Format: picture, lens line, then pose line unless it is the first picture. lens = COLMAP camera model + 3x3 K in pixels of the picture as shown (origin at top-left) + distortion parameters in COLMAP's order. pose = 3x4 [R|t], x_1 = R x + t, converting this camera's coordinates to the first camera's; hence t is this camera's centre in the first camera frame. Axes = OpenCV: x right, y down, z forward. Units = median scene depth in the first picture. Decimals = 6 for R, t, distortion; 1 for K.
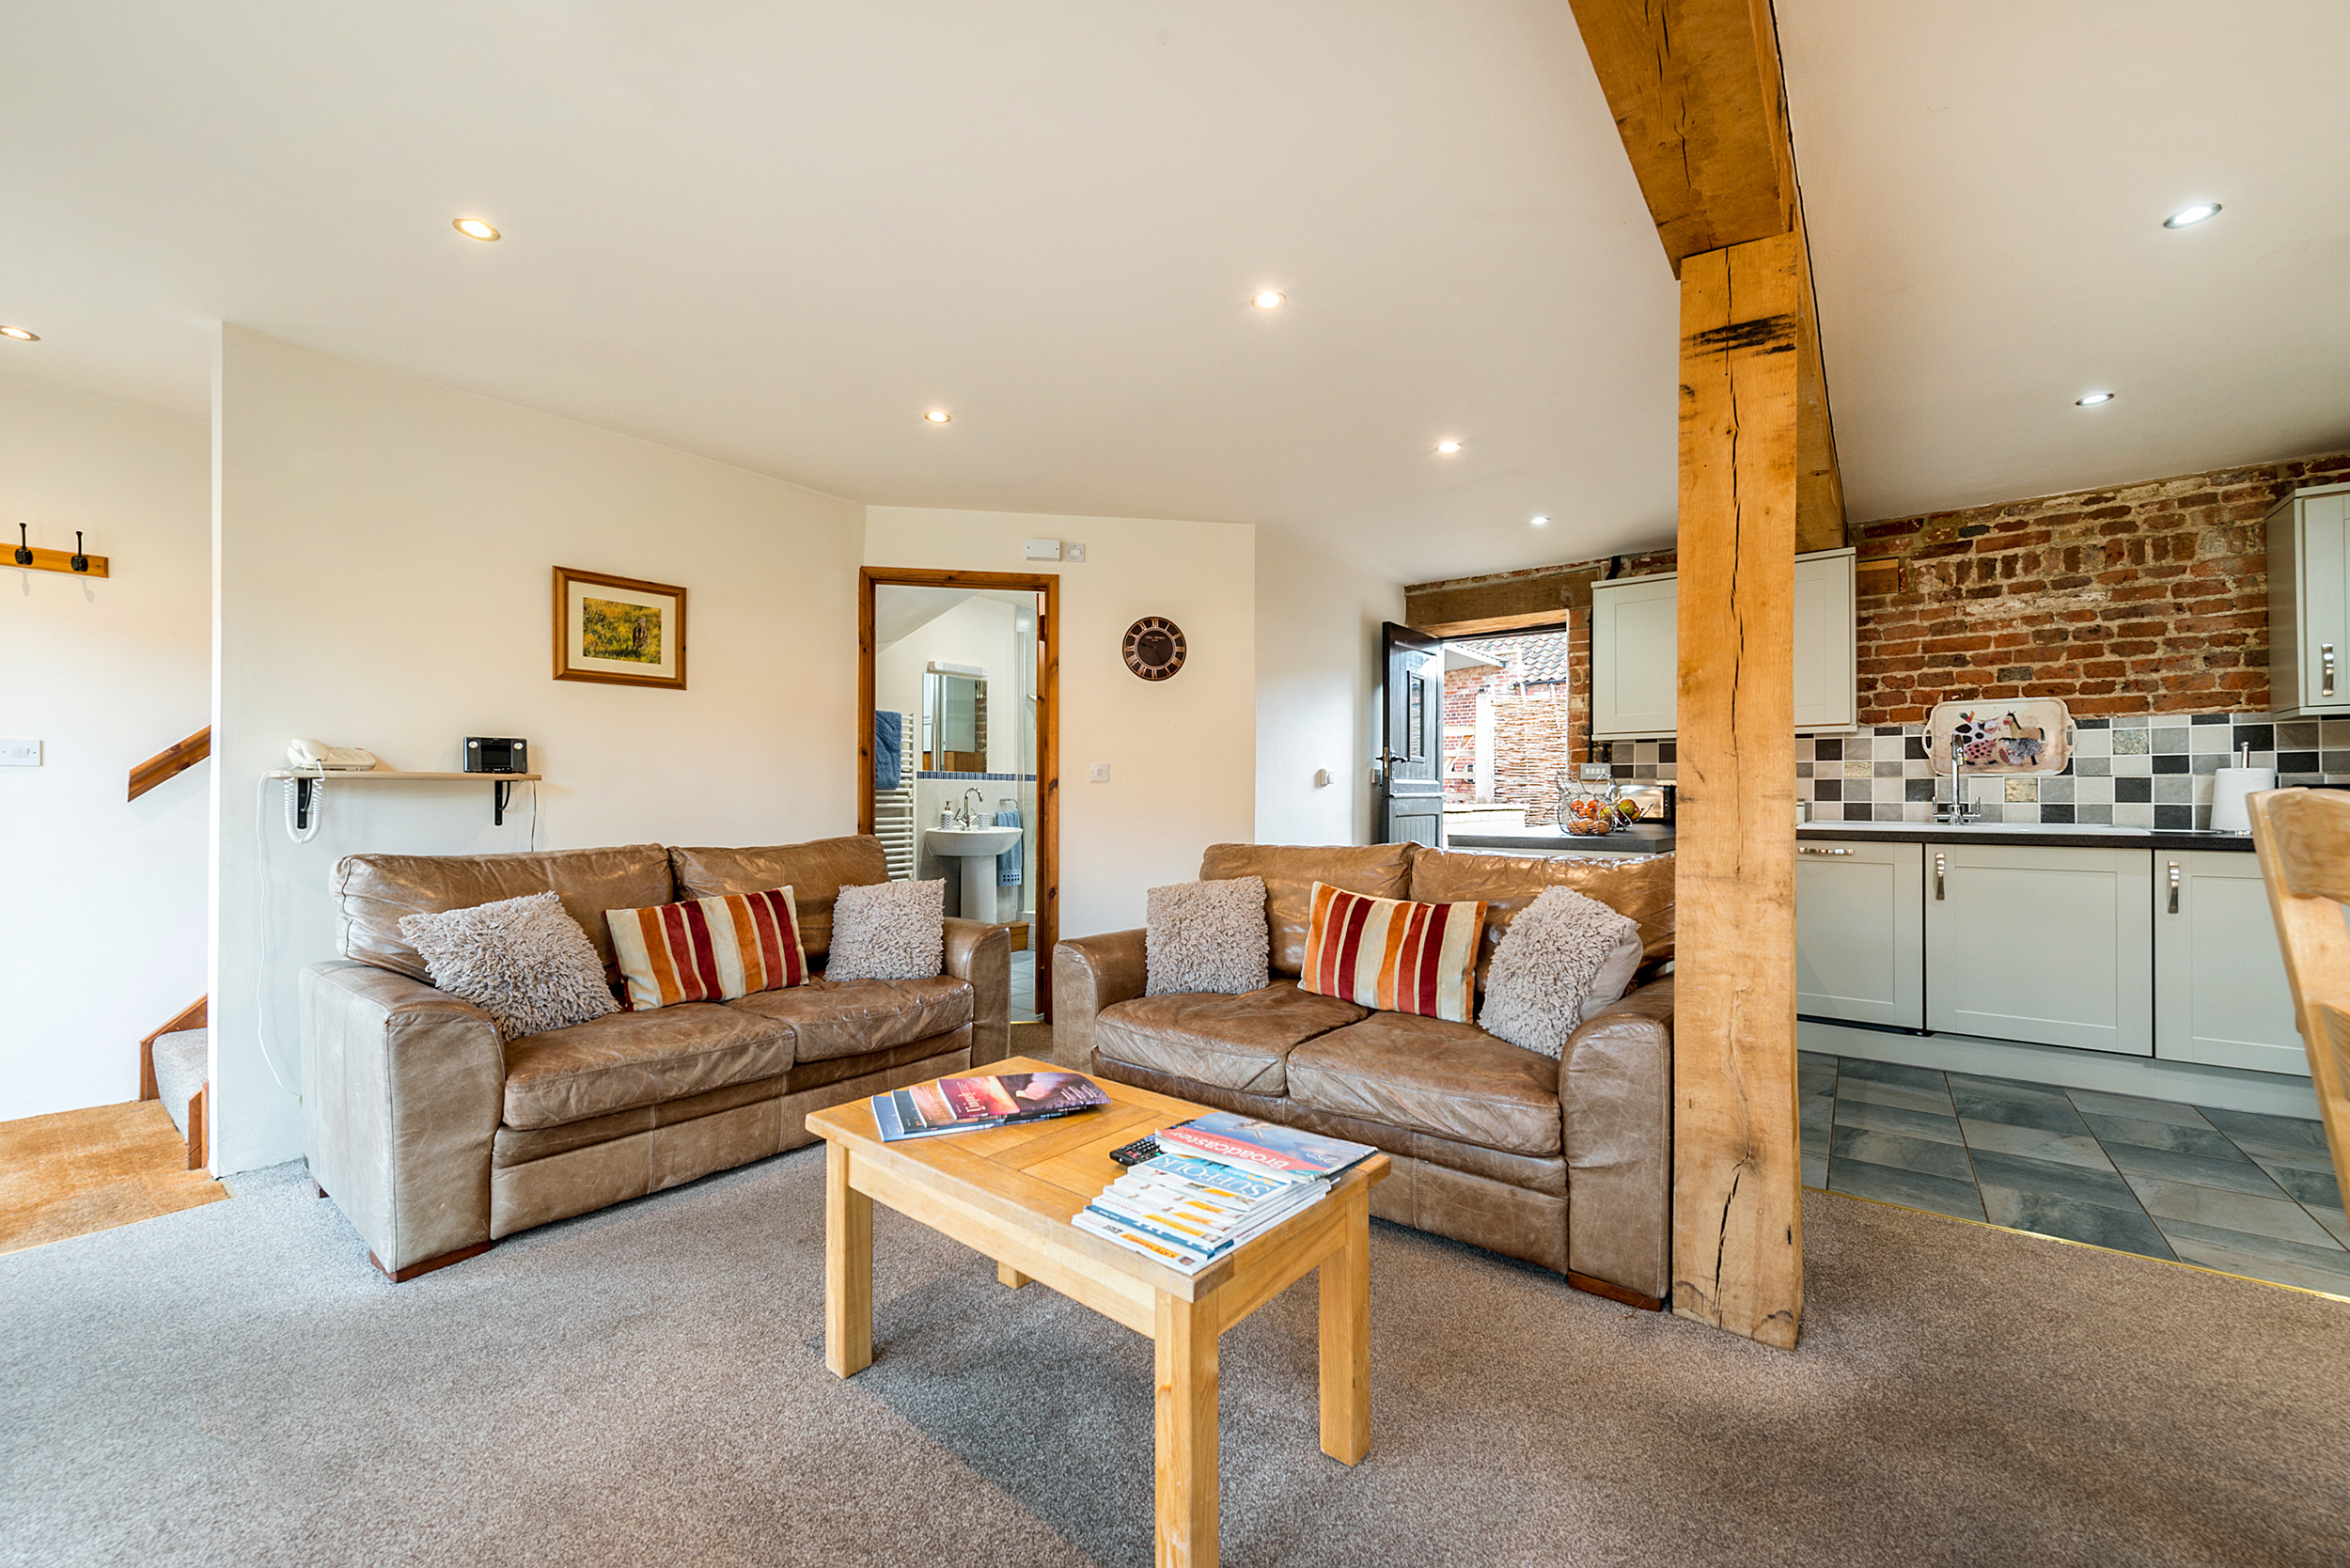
lens RADIAL K [[914.6, 0, 1179.2], [0, 914.6, 796.7], [0, 0, 1]] dist [-0.001016, -0.000542]
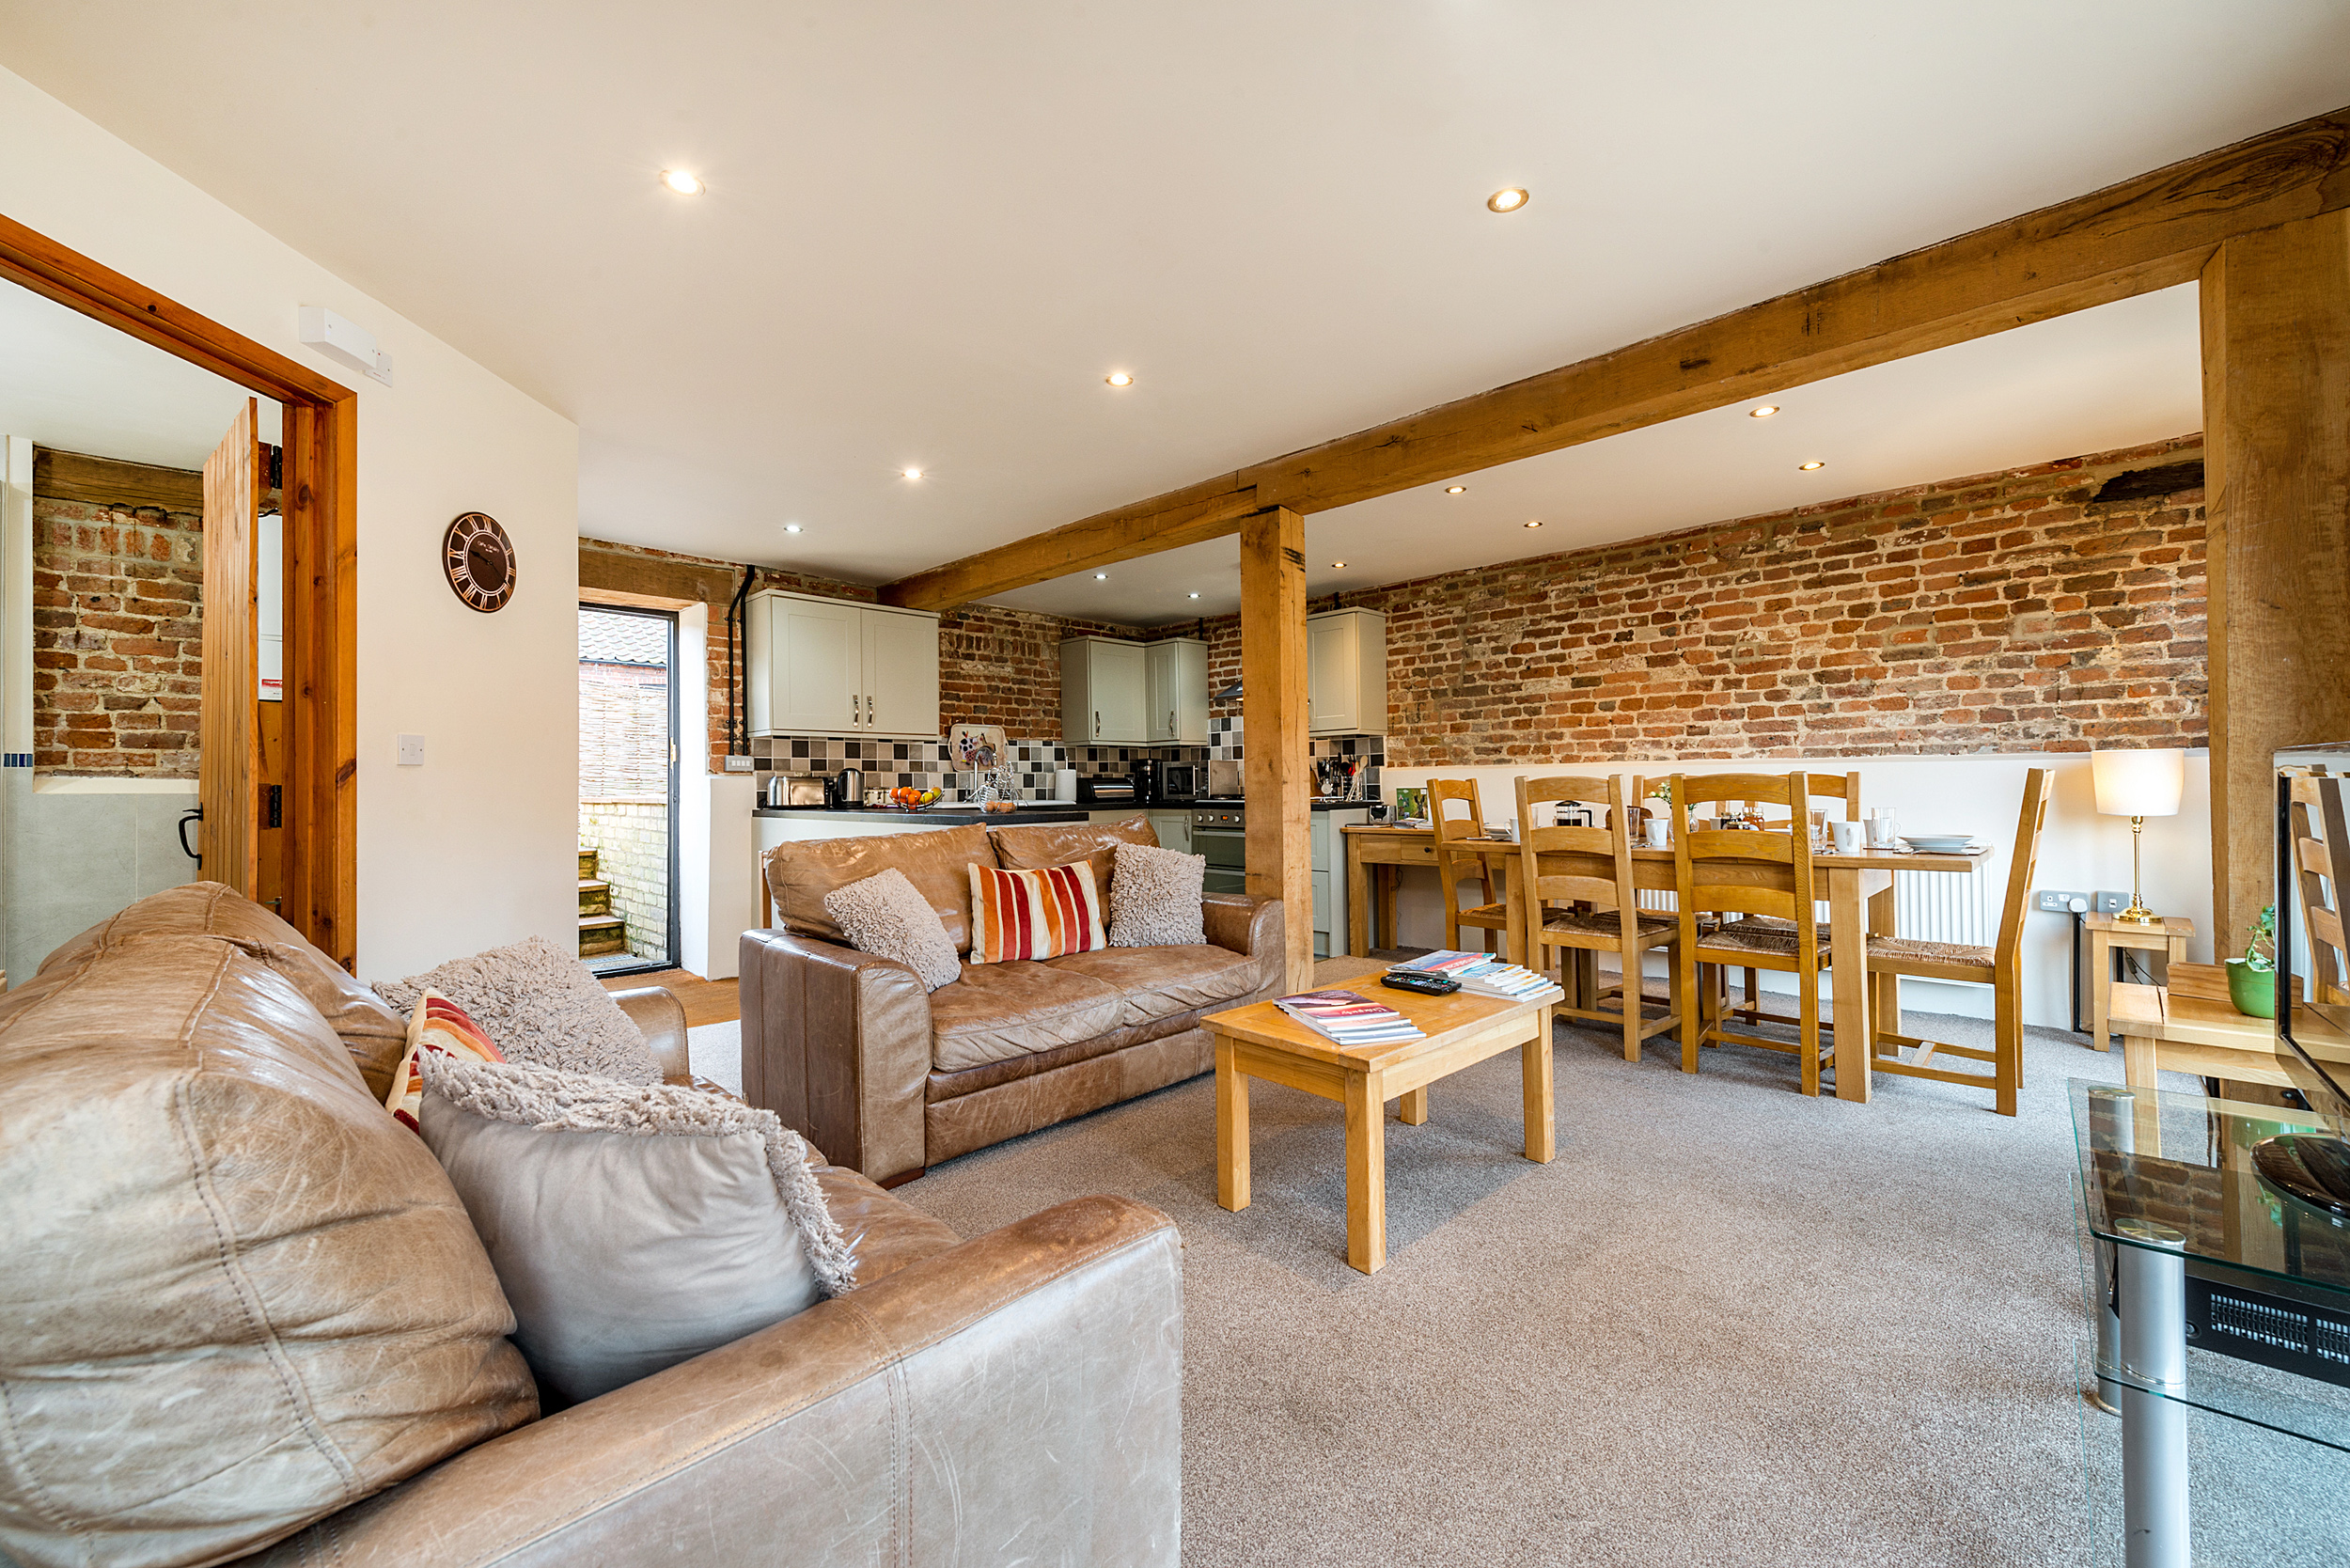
lens RADIAL K [[912.1, 0, 1171.8], [0, 912.1, 777.0], [0, 0, 1]] dist [0.018426, -0.006779]
pose [[0.118314, 0.005114, 0.992963, -0.673425], [0.009247, 0.999938, -0.006252, -0.000923], [-0.992933, 0.009921, 0.118259, 0.475760]]
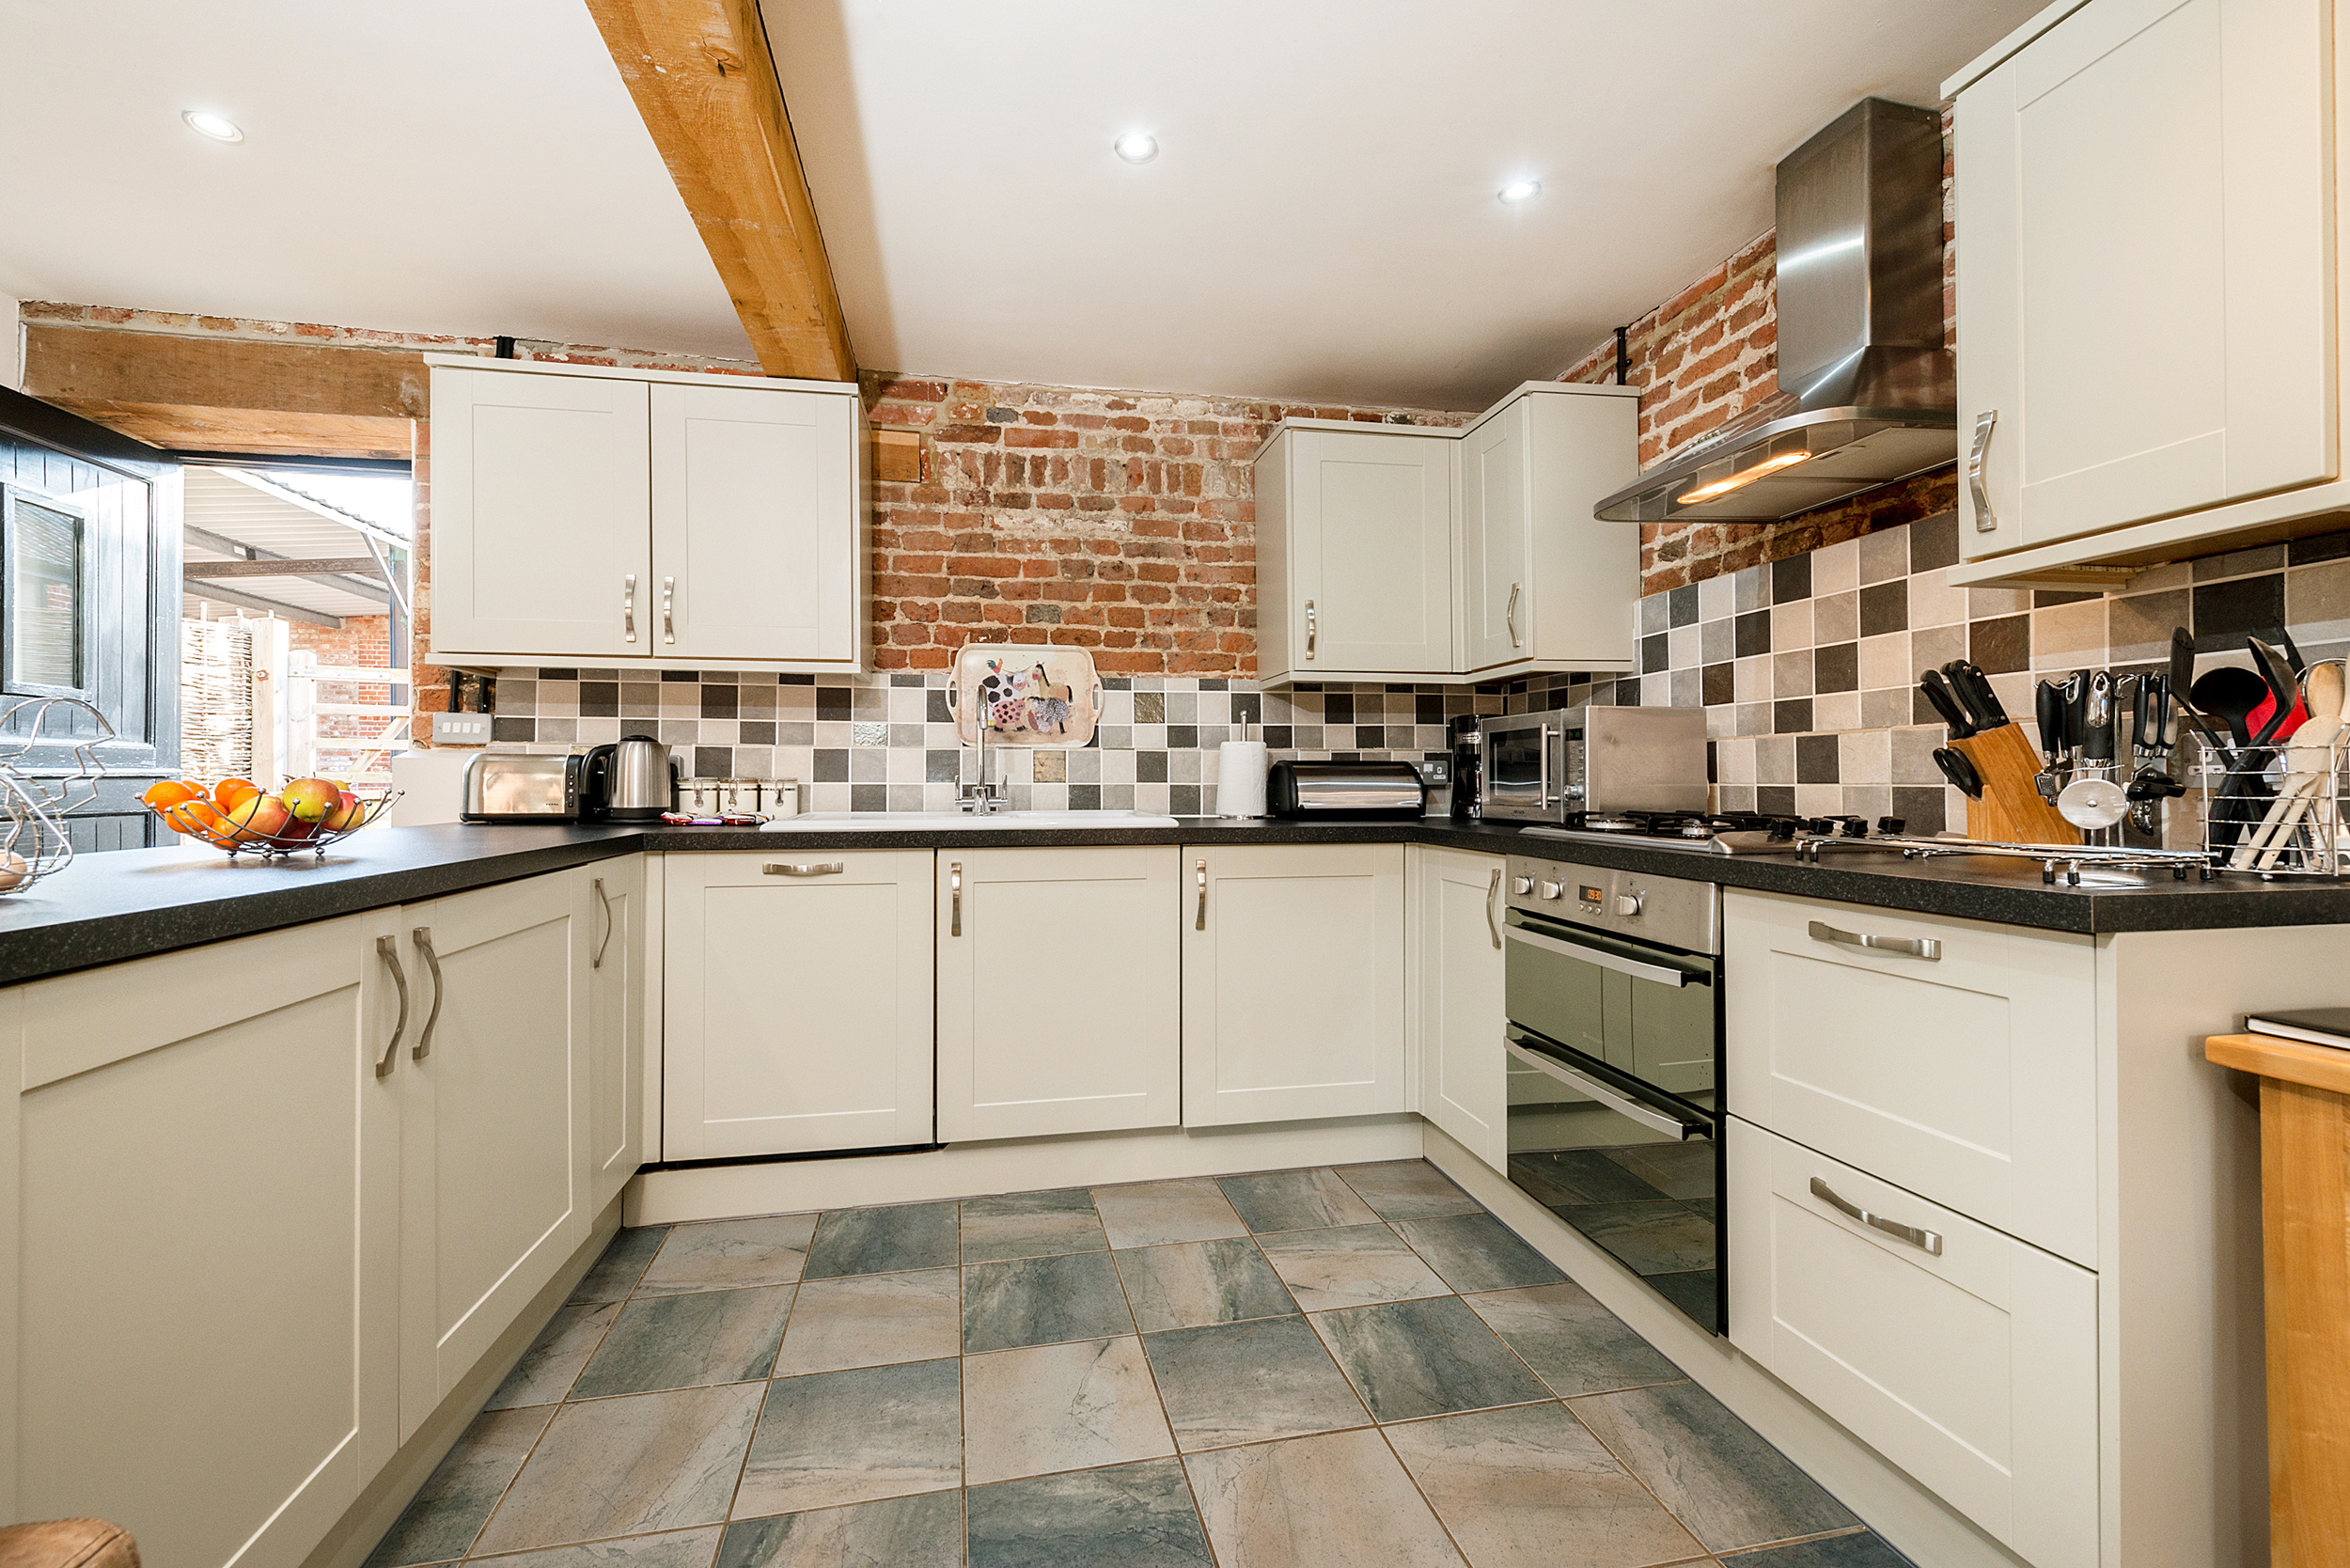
lens RADIAL K [[945.7, 0, 1127.6], [0, 945.7, 778.0], [0, 0, 1]] dist [0.012949, -0.000203]
pose [[0.680100, -0.001117, 0.733118, 0.389903], [0.000269, 0.999999, 0.001274, 0.001310], [-0.733119, -0.000669, 0.680100, 0.418552]]
